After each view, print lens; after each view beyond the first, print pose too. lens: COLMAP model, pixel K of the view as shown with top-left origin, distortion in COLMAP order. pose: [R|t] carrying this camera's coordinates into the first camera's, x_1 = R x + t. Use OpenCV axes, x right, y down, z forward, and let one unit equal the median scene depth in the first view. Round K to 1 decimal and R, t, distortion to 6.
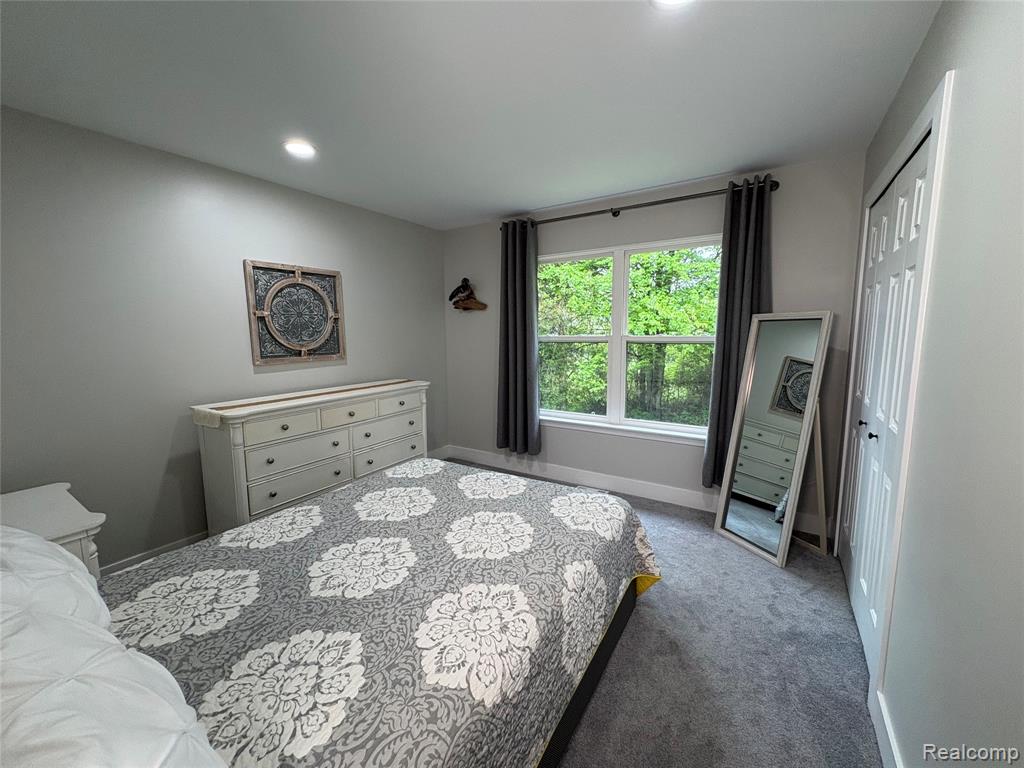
lens RADIAL K [[408.7, 0, 512.0], [0, 408.7, 384.0], [0, 0, 1]] dist [-0.000276, 0.000005]
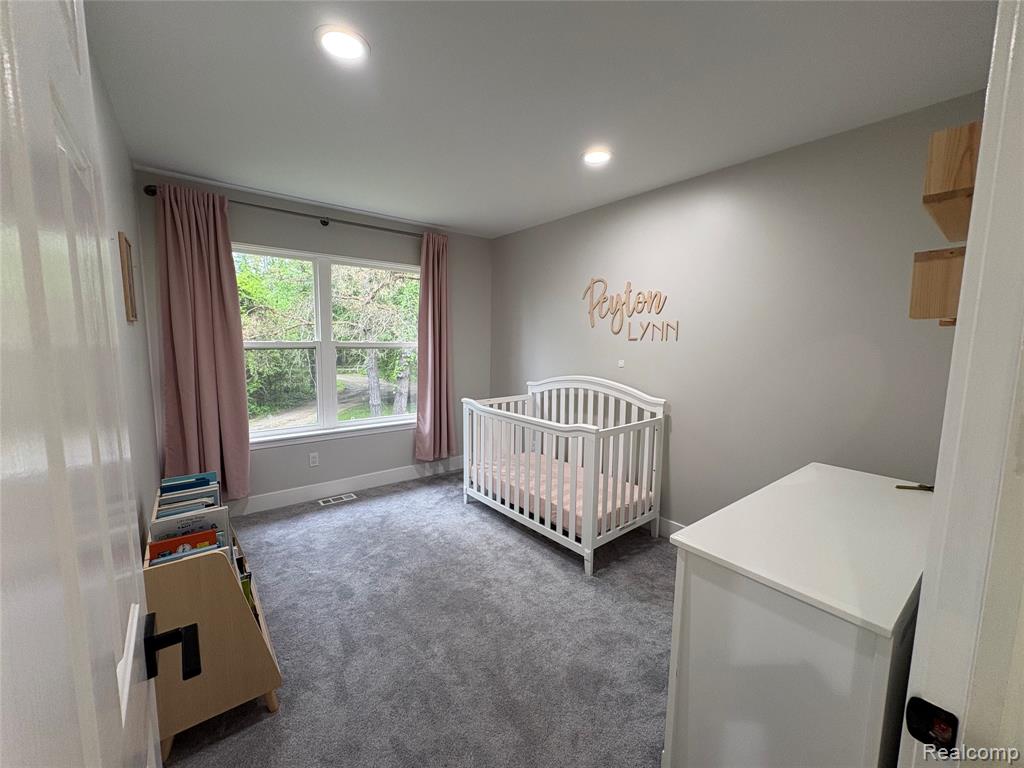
lens RADIAL K [[408.7, 0, 512.0], [0, 408.7, 384.0], [0, 0, 1]] dist [-0.000276, 0.000005]
pose [[0.303986, -0.092579, 0.948168, -0.659061], [0.101509, 0.992749, 0.064387, -0.039318], [-0.947253, 0.076674, 0.311179, 0.294839]]
